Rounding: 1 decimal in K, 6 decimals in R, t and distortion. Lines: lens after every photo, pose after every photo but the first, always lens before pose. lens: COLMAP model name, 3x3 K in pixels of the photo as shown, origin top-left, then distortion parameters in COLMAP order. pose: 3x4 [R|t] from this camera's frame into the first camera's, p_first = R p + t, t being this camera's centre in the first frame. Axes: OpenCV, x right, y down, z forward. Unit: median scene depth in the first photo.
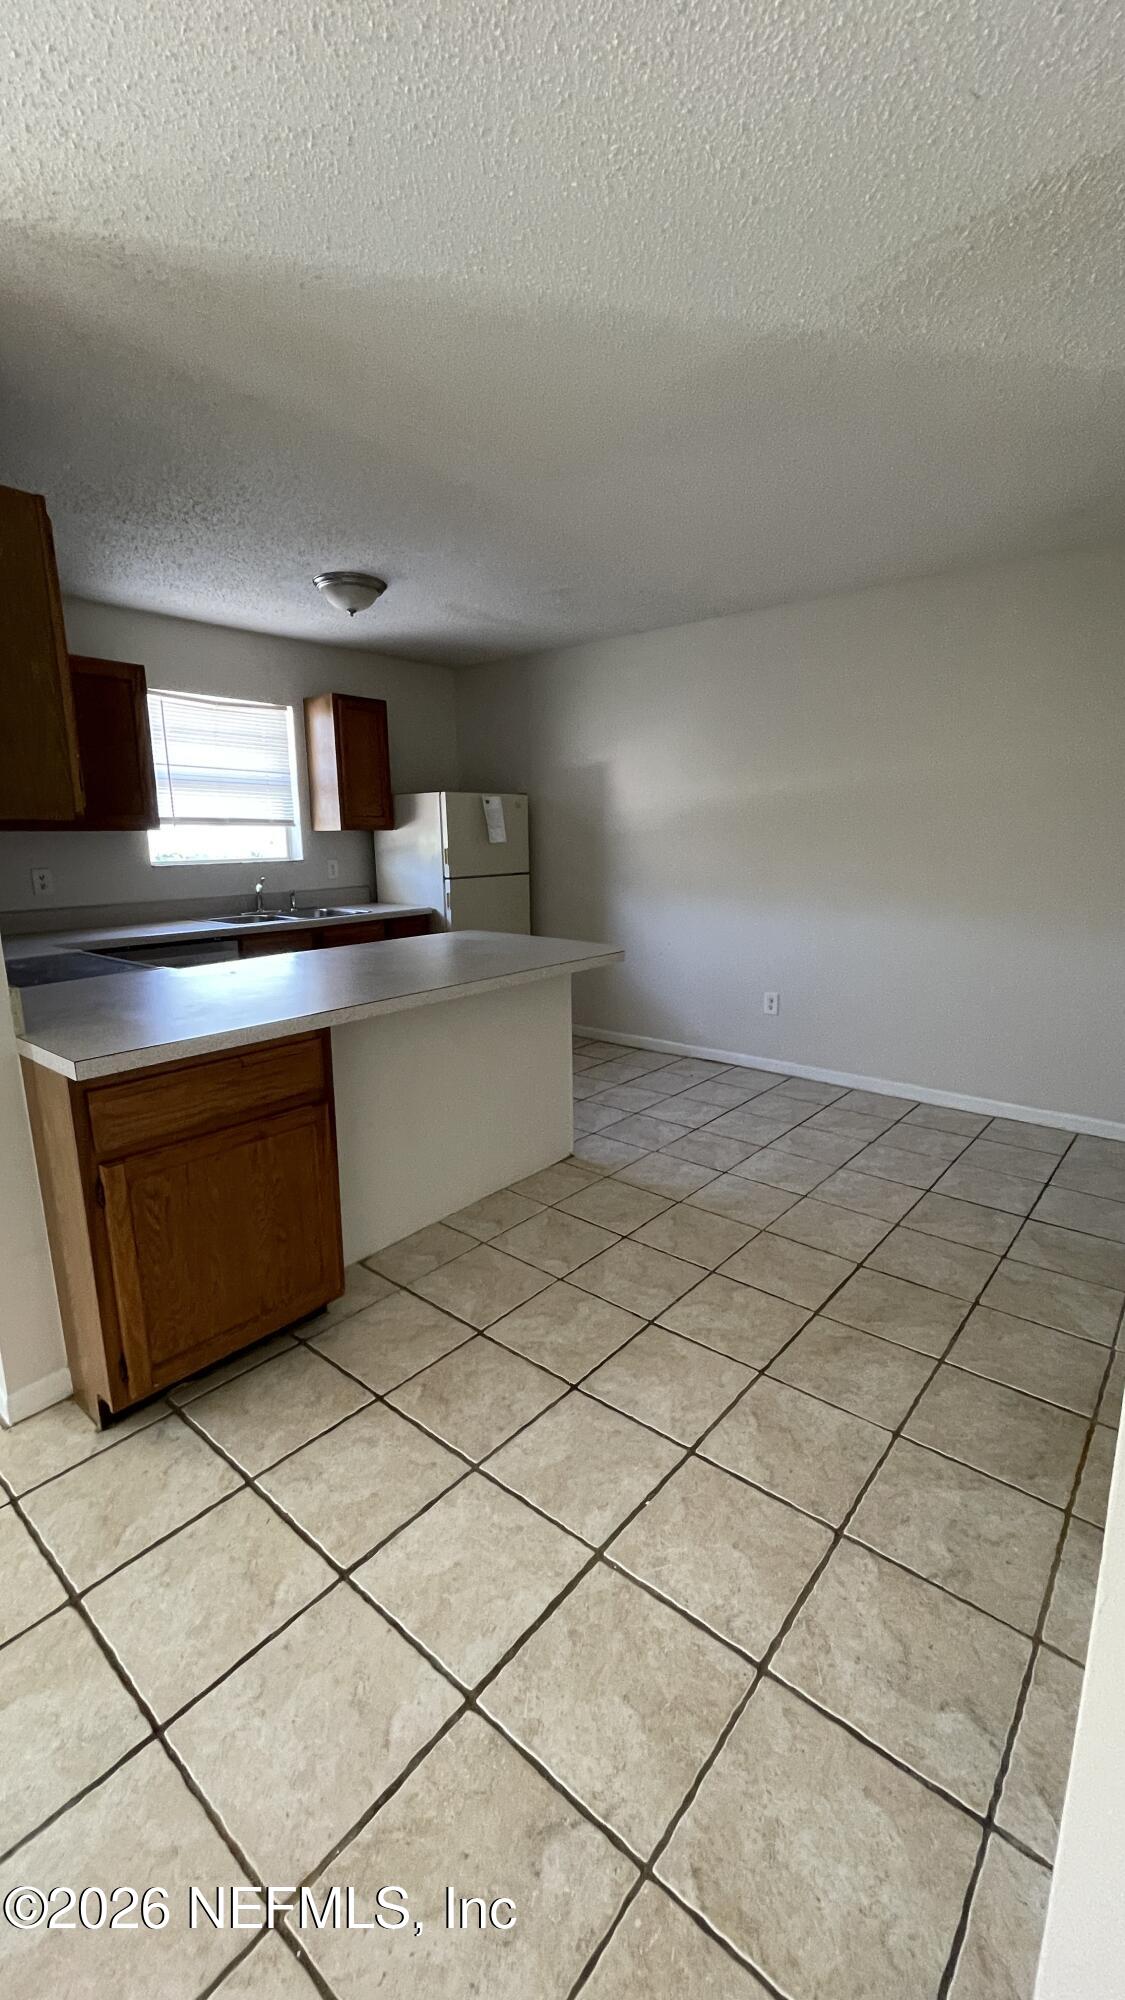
lens RADIAL K [[806.4, 0, 569.6], [0, 806.4, 1001.7], [0, 0, 1]] dist [-0.002609, 0.000192]
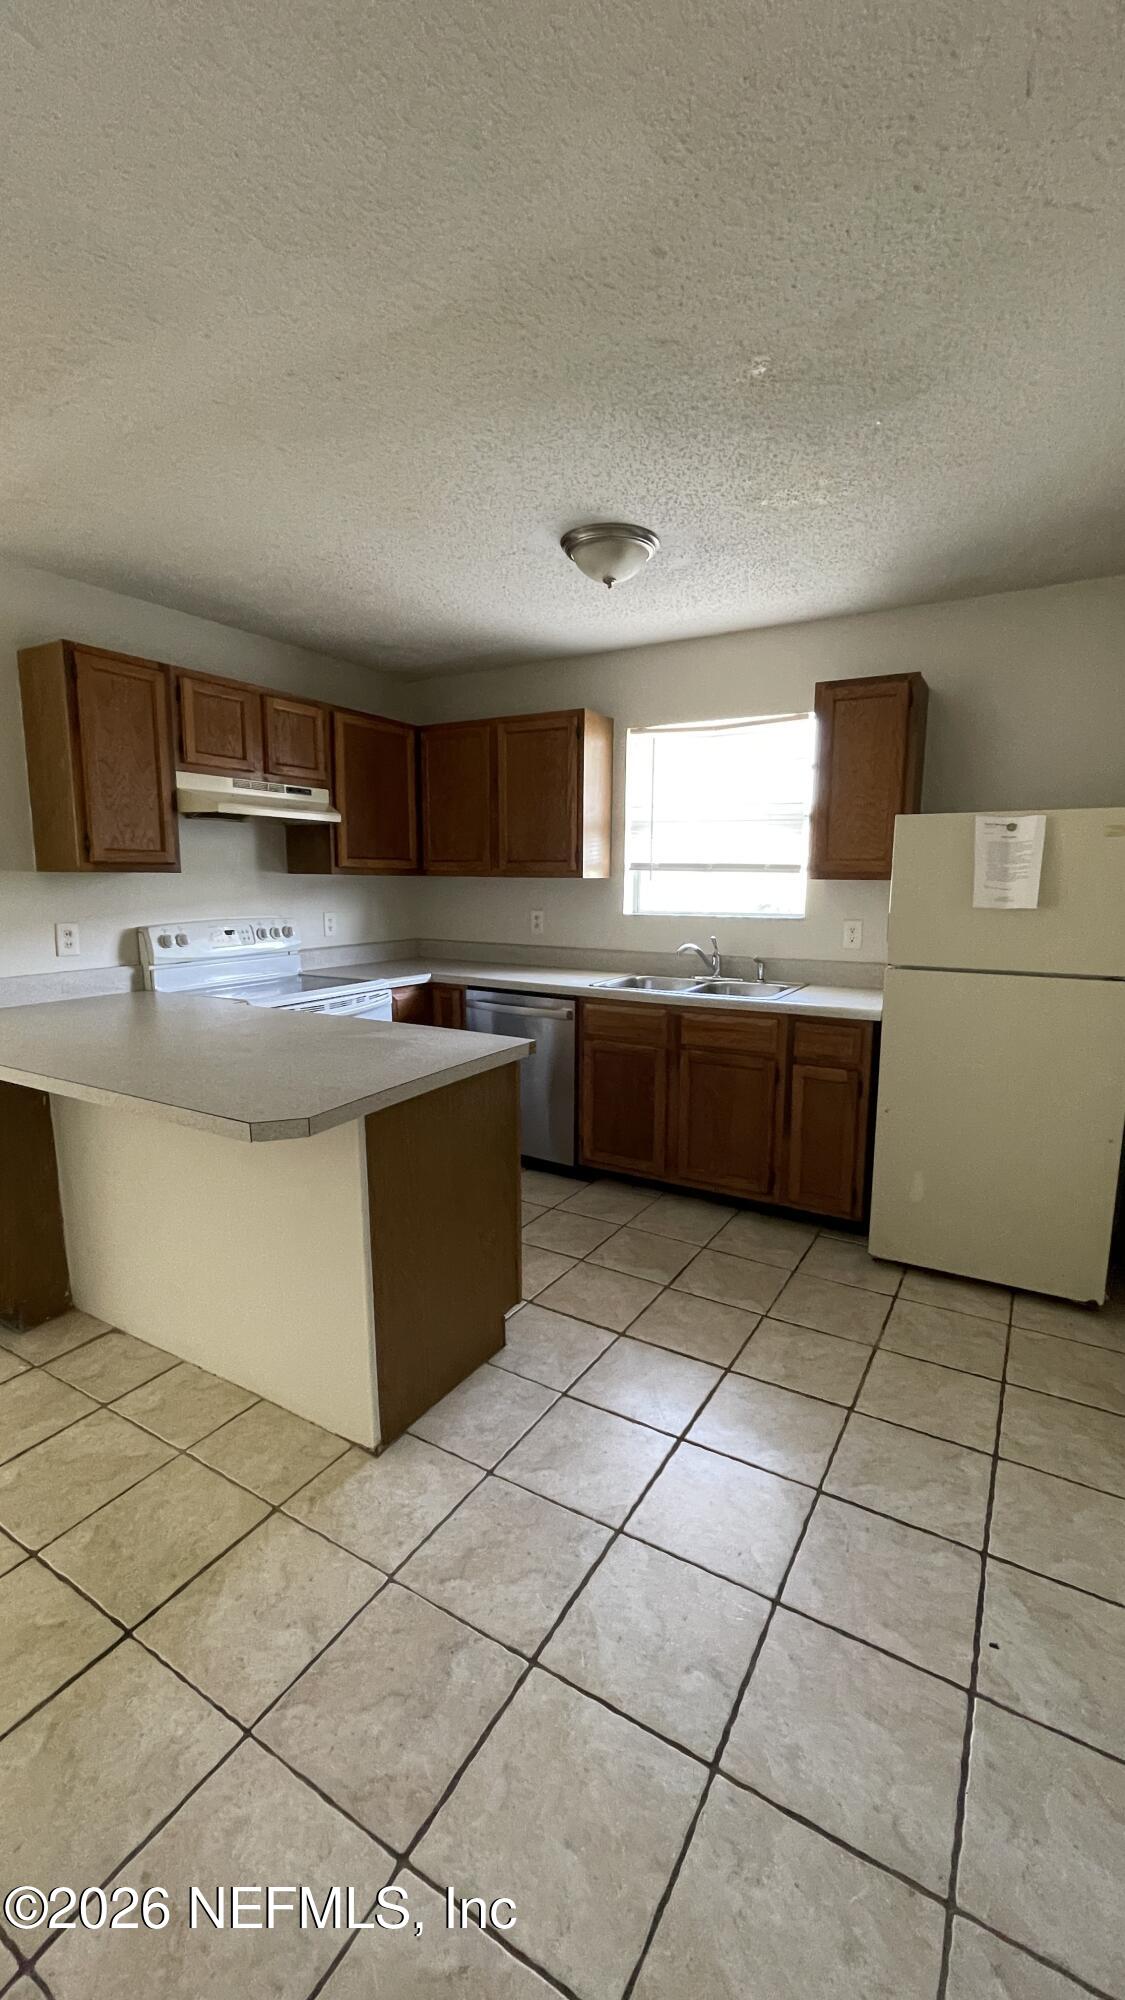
lens RADIAL K [[806.4, 0, 569.2], [0, 806.4, 1005.0], [0, 0, 1]] dist [-0.002609, 0.000192]
pose [[0.156974, 0.168359, -0.973147, 0.480241], [-0.205170, 0.969424, 0.134619, -0.202720], [0.966056, 0.178529, 0.186717, 0.881625]]
